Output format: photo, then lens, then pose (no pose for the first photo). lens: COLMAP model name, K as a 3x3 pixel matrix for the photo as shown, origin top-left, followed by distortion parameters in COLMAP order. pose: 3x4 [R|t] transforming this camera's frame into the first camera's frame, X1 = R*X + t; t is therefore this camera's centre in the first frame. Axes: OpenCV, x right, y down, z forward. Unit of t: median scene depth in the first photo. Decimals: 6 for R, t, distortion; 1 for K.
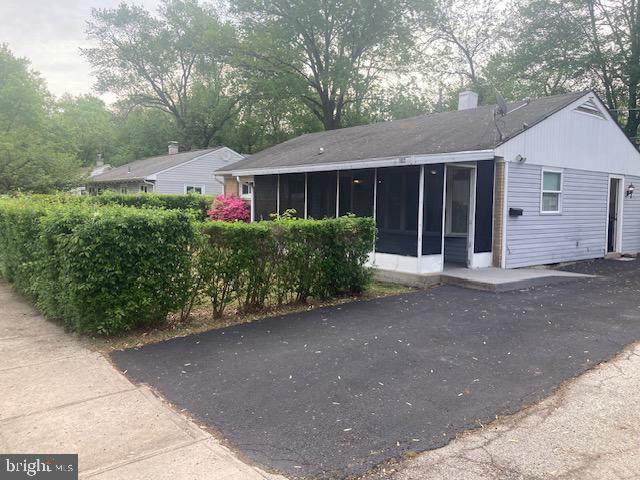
lens RADIAL K [[524.1, 0, 319.8], [0, 524.1, 241.2], [0, 0, 1]] dist [0.051303, -0.060969]
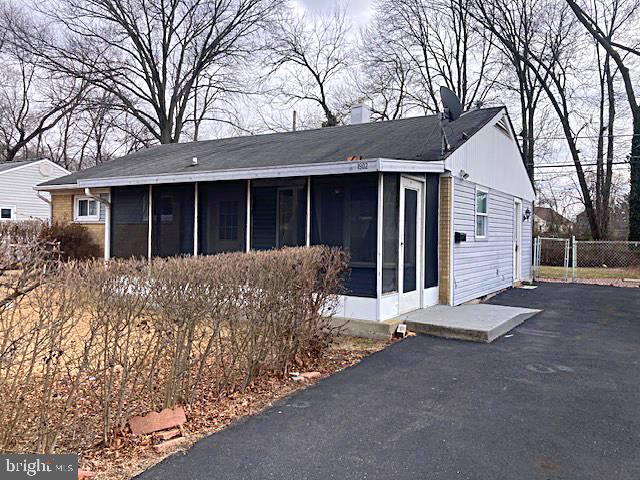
lens RADIAL K [[524.1, 0, 318.2], [0, 524.1, 236.8], [0, 0, 1]] dist [0.051303, -0.060969]
pose [[0.947002, -0.002794, 0.321217, -0.109193], [0.022416, 0.998099, -0.057405, -0.012934], [-0.320446, 0.061563, 0.945264, 0.282351]]
